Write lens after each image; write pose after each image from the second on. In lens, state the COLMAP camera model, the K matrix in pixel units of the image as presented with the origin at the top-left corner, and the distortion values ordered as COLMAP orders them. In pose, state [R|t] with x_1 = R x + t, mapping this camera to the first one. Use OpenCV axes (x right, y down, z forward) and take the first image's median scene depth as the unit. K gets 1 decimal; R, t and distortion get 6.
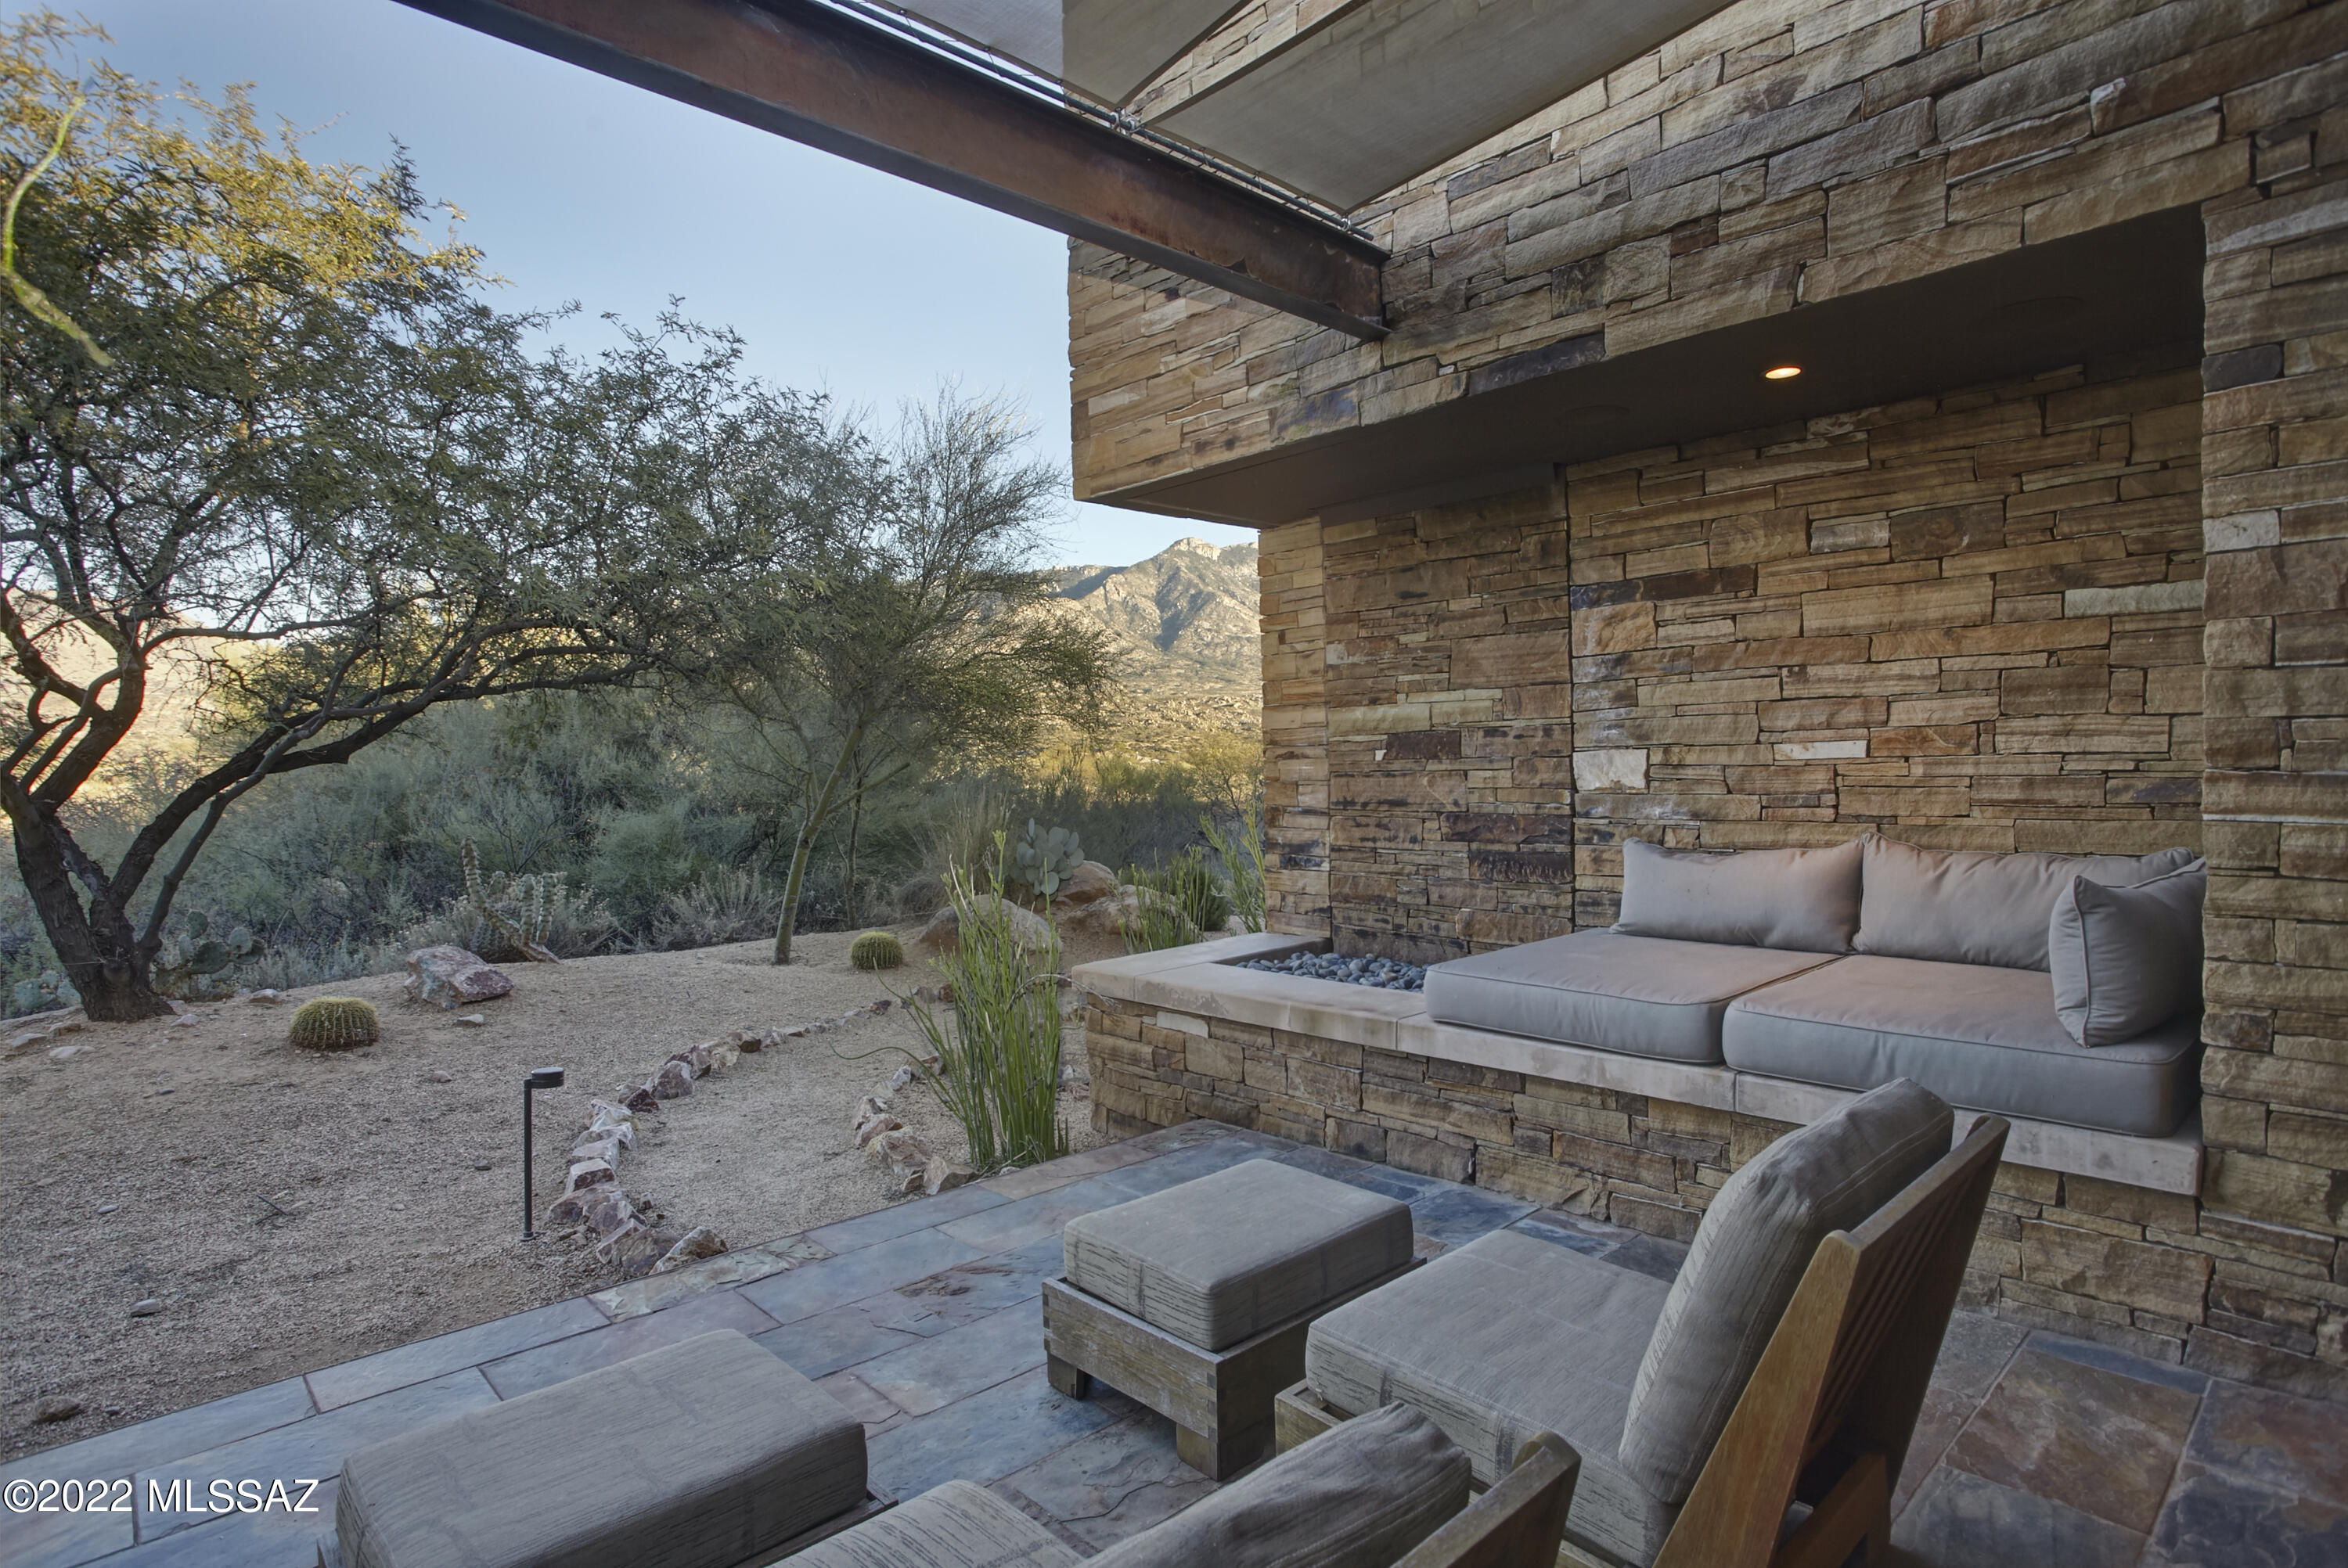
lens RADIAL K [[1228.3, 0, 1167.4], [0, 1228.3, 786.3], [0, 0, 1]] dist [-0.042416, 0.012005]
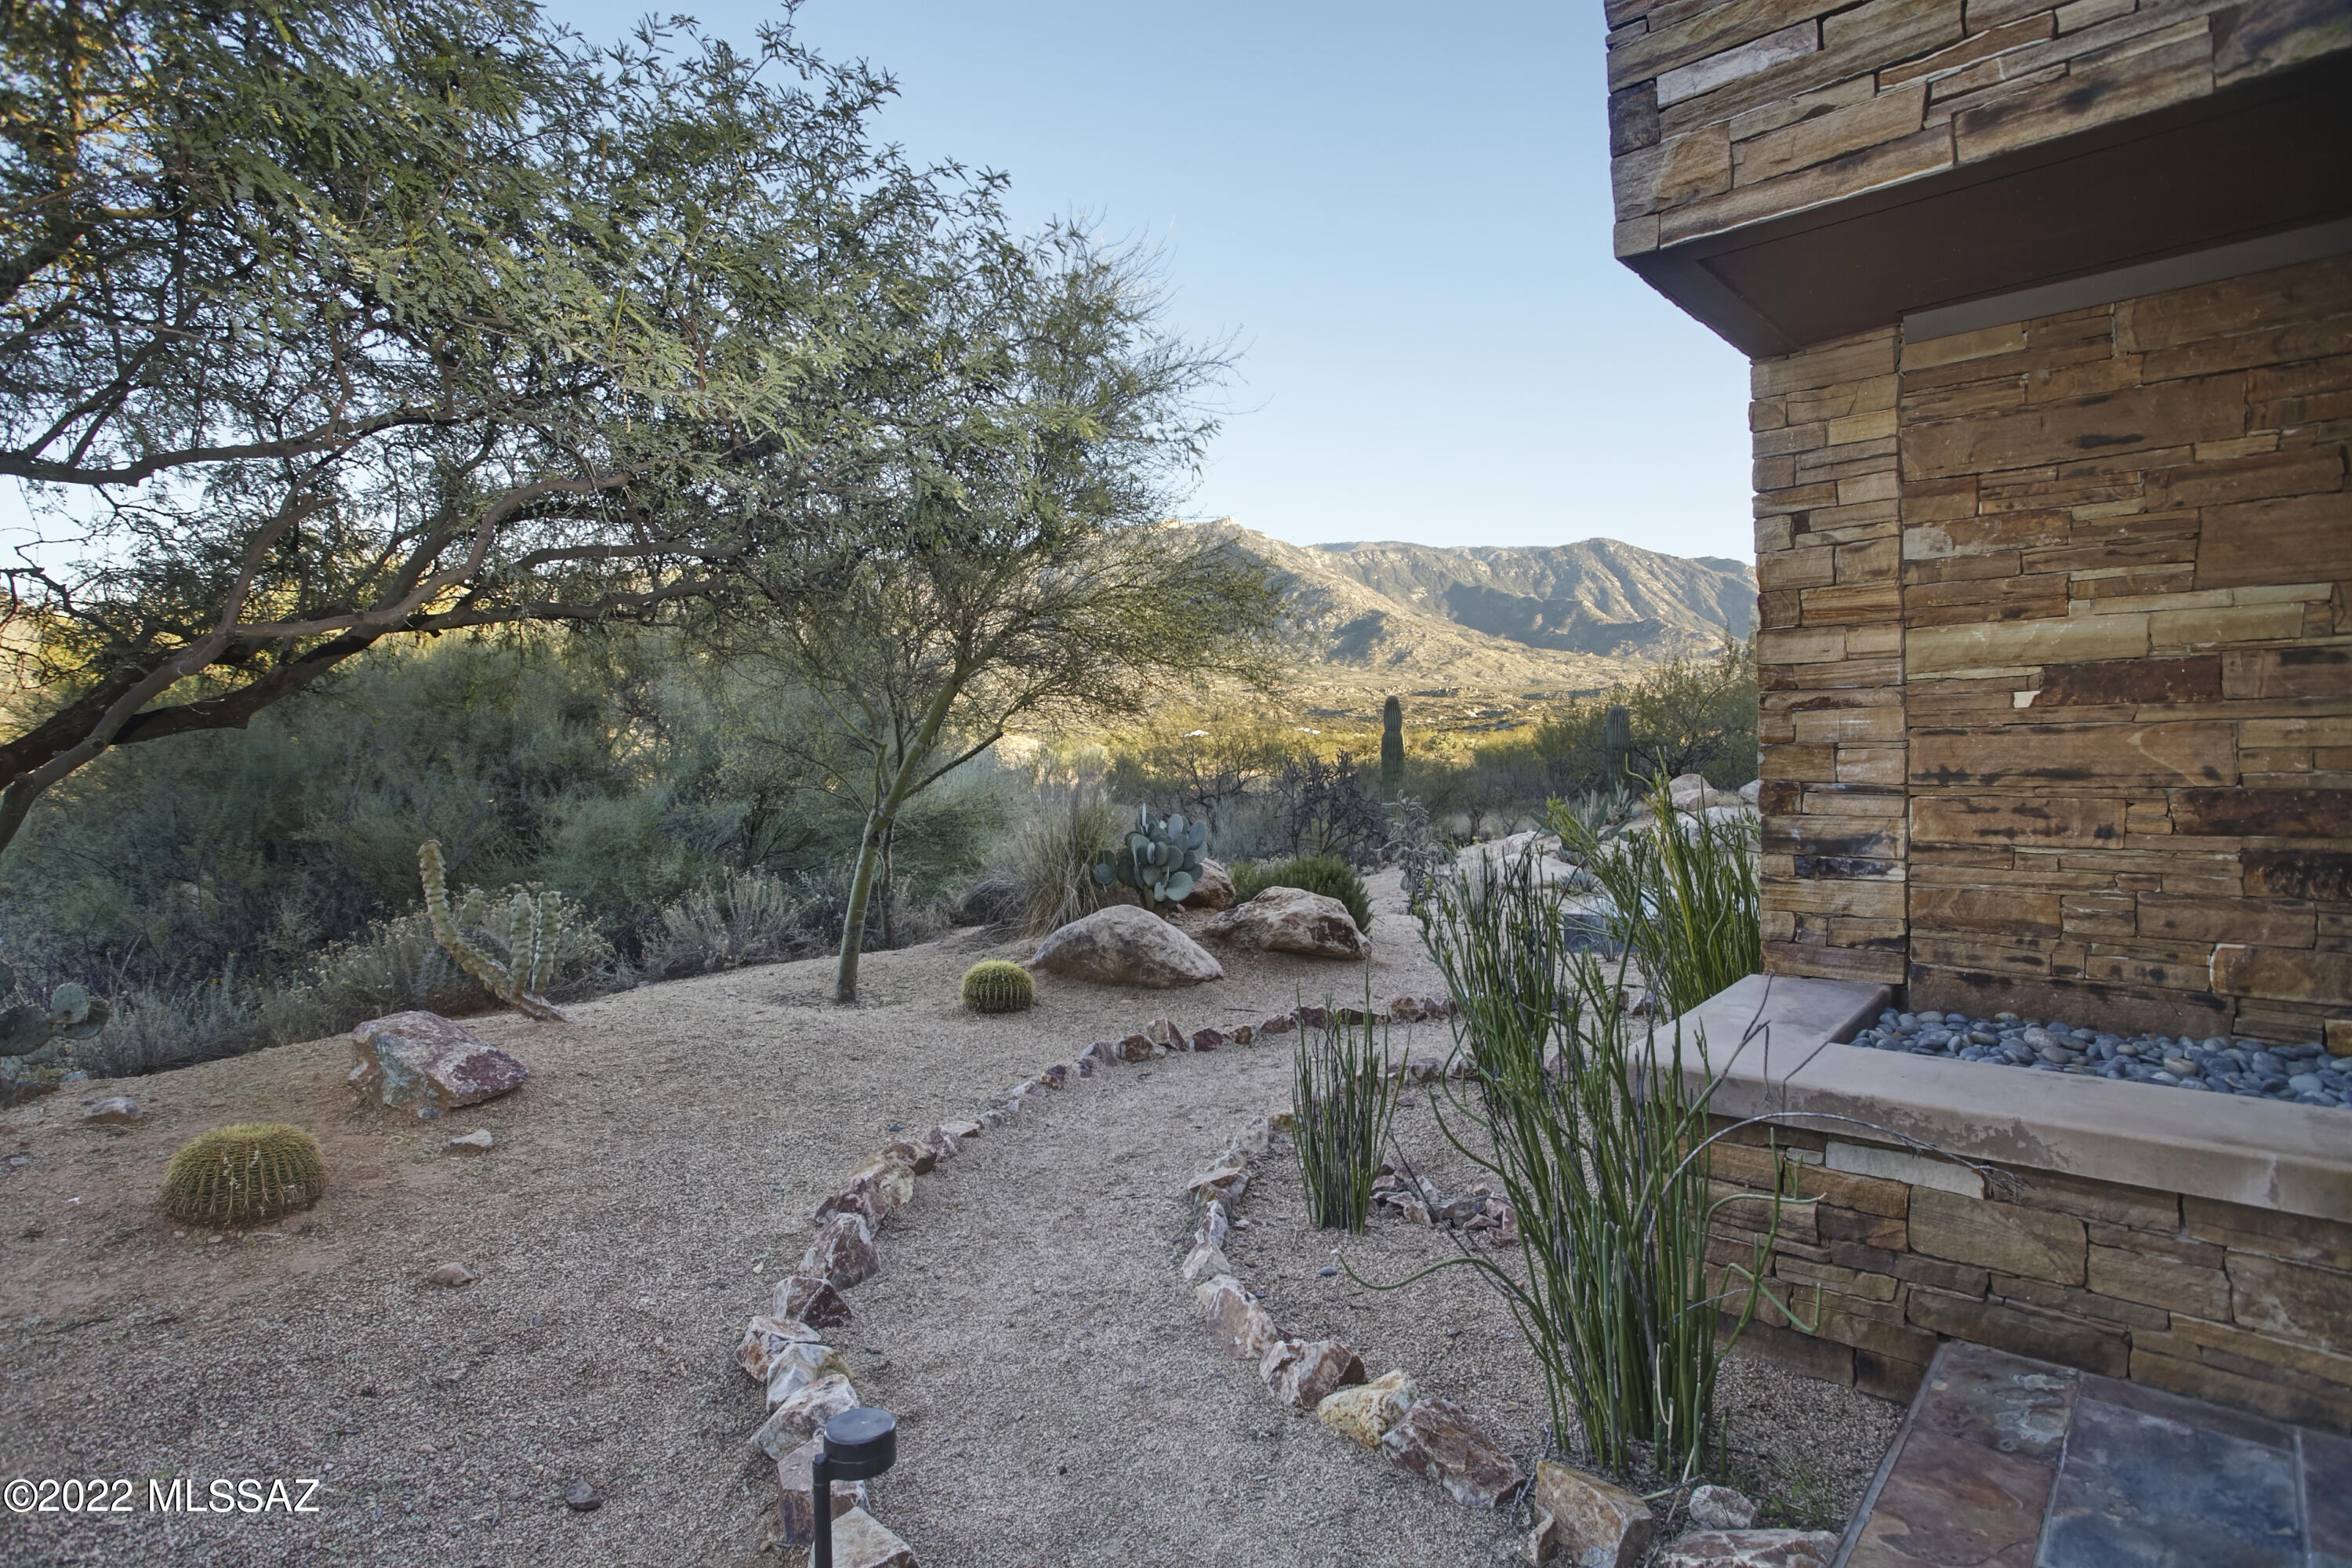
lens RADIAL K [[1230.5, 0, 1180.6], [0, 1230.5, 776.6], [0, 0, 1]] dist [-0.042416, 0.012005]
pose [[0.996031, -0.007362, 0.088702, -0.308056], [0.006840, 0.999957, 0.006194, 0.007478], [-0.088743, -0.005563, 0.996039, 0.407763]]
